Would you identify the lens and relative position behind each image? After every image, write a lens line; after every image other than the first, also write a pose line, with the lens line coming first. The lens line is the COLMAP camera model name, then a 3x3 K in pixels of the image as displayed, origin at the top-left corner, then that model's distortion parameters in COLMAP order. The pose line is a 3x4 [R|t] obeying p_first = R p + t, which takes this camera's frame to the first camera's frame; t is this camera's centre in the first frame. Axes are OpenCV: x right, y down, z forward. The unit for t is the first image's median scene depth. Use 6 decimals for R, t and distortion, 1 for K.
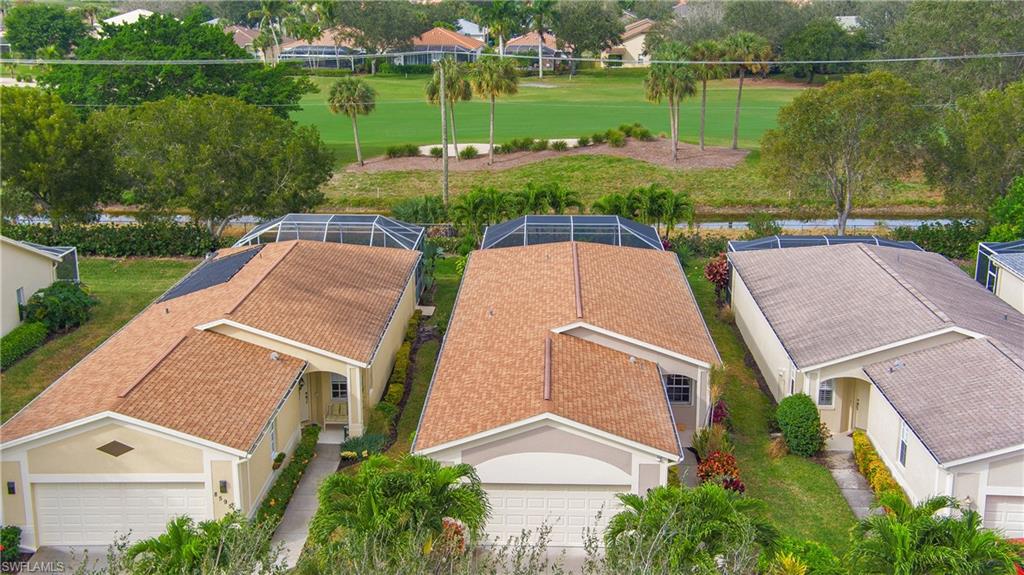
lens RADIAL K [[1173.9, 0, 511.2], [0, 1173.9, 288.3], [0, 0, 1]] dist [0.175858, 0.000000]
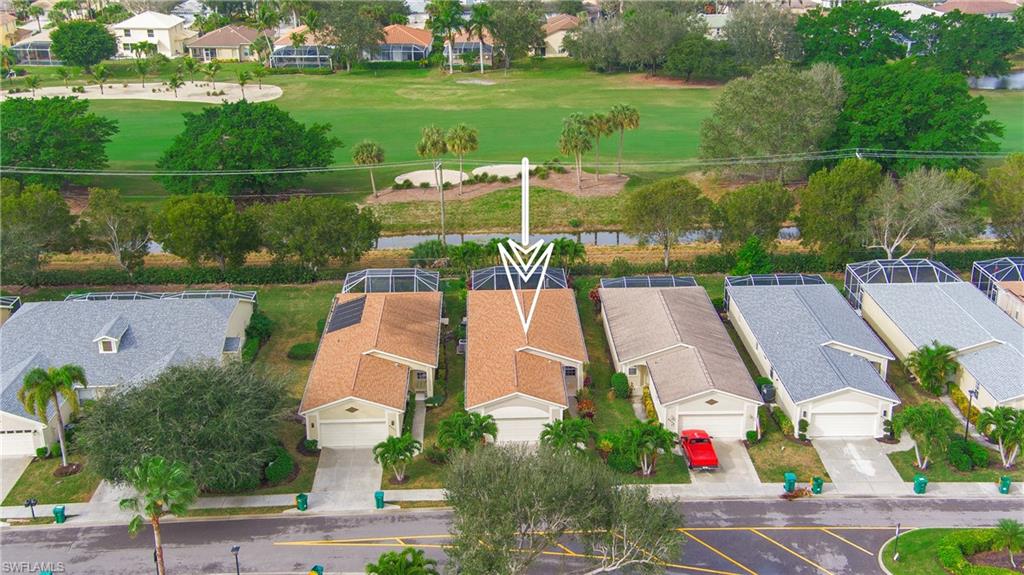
lens RADIAL K [[1173.9, 0, 513.6], [0, 1173.9, 287.6], [0, 0, 1]] dist [0.175858, 0.000000]
pose [[0.997866, -0.030701, 0.057627, -0.089946], [0.025206, 0.995275, 0.093772, -0.277154], [-0.060234, -0.092119, 0.993925, -1.182940]]
